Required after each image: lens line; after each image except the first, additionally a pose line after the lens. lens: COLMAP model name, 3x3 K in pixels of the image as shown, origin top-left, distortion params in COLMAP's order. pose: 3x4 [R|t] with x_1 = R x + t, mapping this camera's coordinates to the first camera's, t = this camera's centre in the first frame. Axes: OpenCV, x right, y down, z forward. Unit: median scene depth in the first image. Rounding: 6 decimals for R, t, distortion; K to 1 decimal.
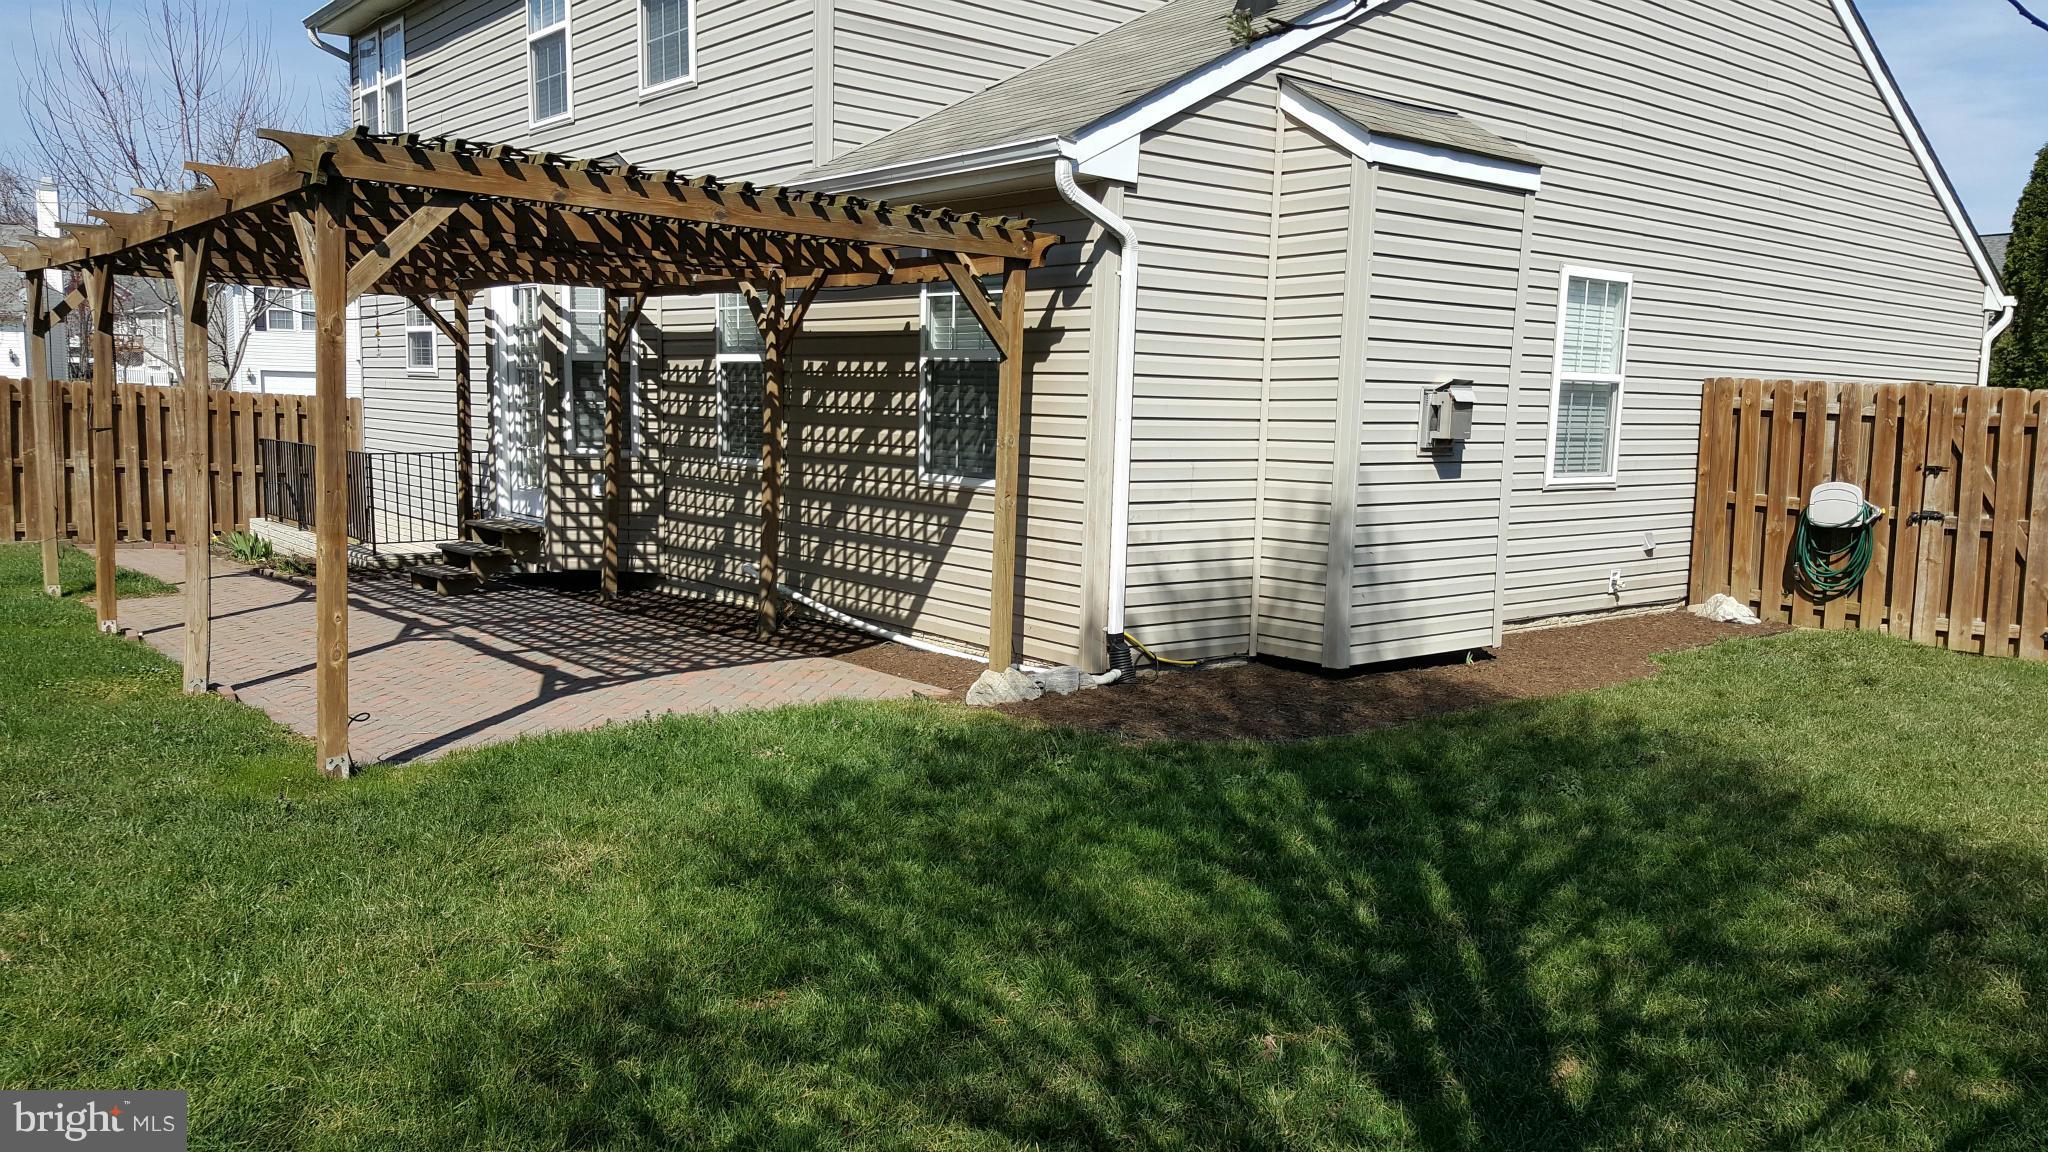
lens RADIAL K [[1538.8, 0, 1008.2], [0, 1538.8, 586.9], [0, 0, 1]] dist [0.246985, -0.404286]
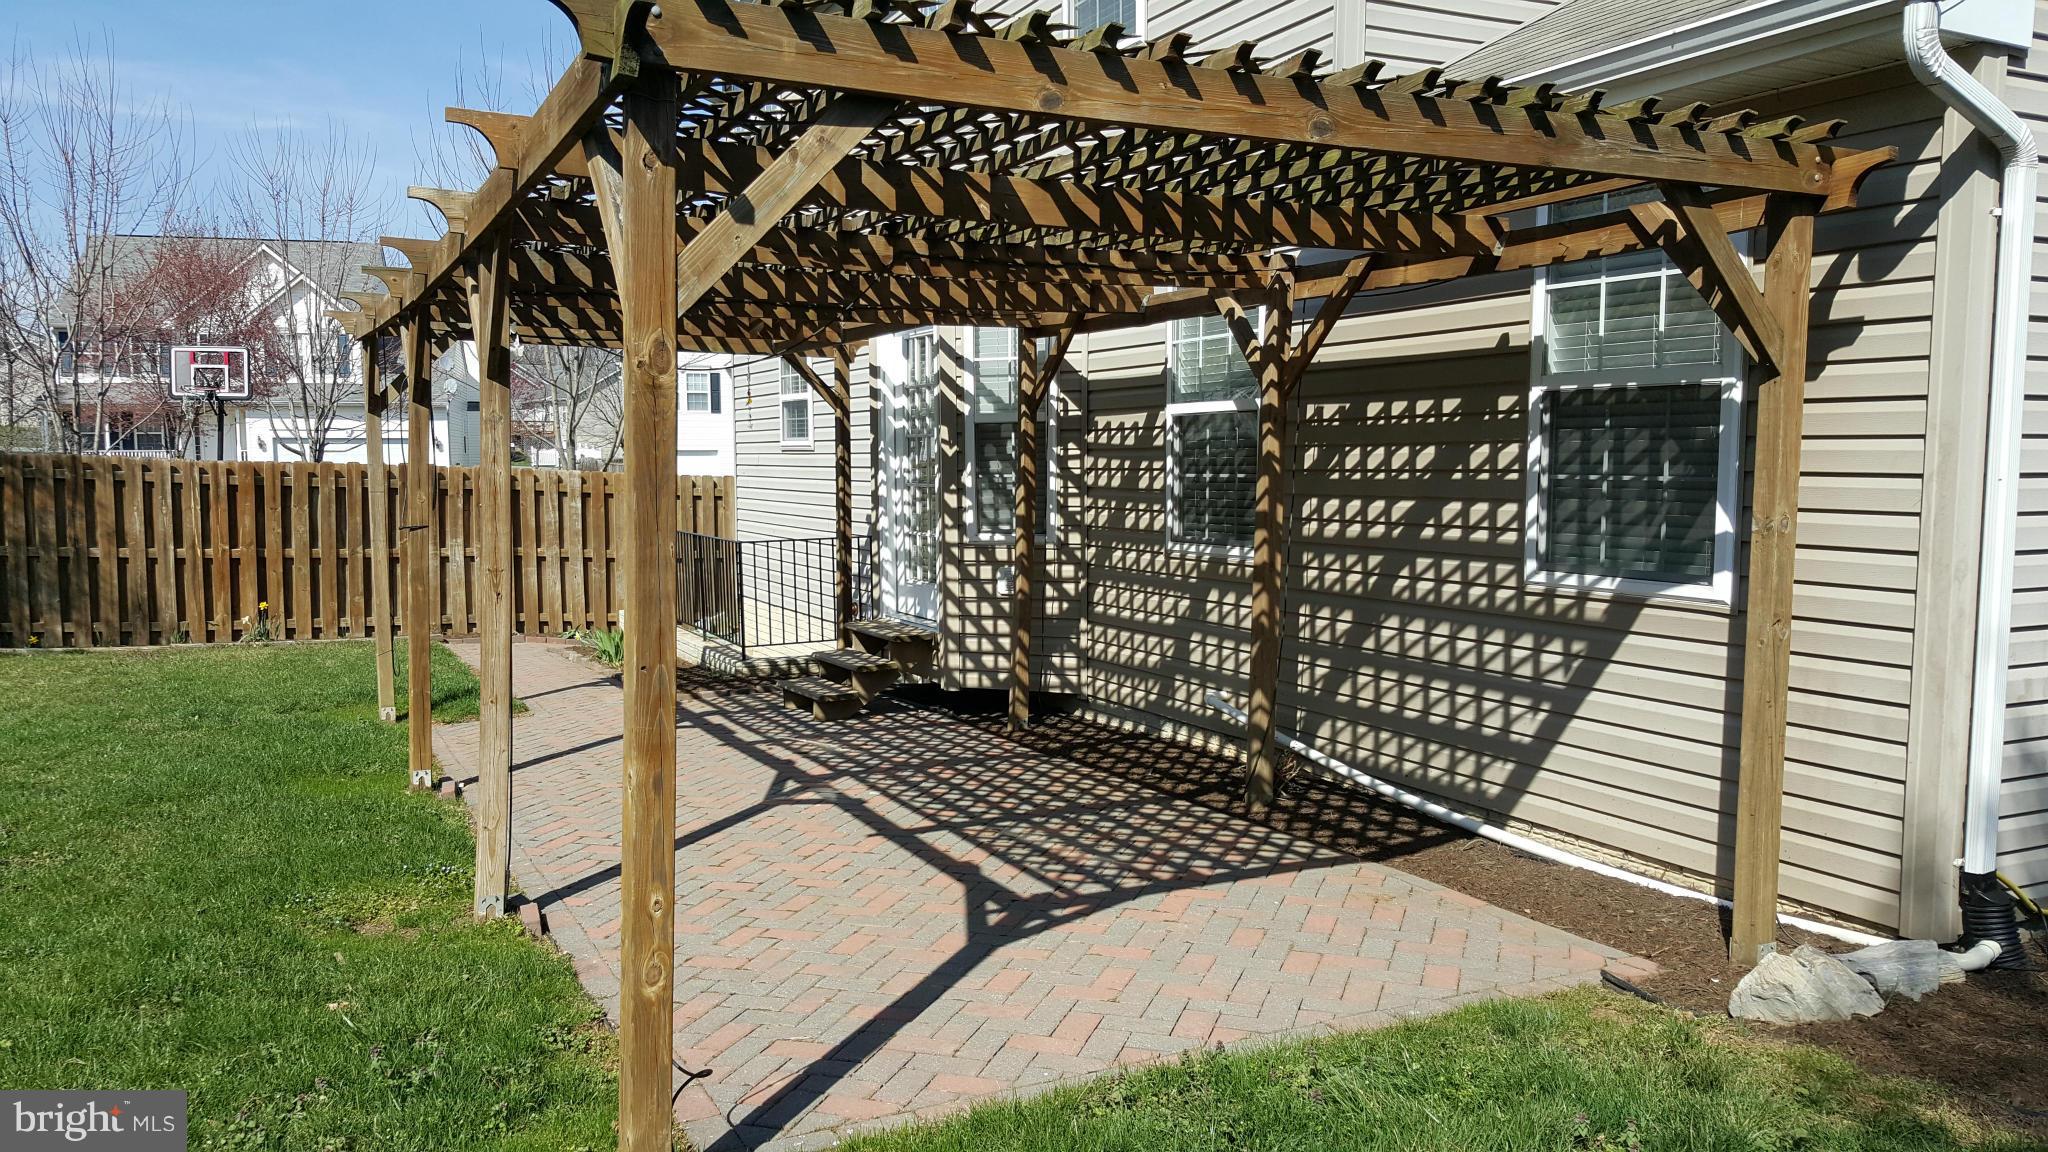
lens RADIAL K [[1538.8, 0, 1008.2], [0, 1538.8, 586.9], [0, 0, 1]] dist [0.246985, -0.404286]
pose [[0.976681, -0.009677, -0.214478, -0.113677], [0.001672, 0.999296, -0.037471, -0.039137], [0.214690, 0.036238, 0.976010, 0.297749]]
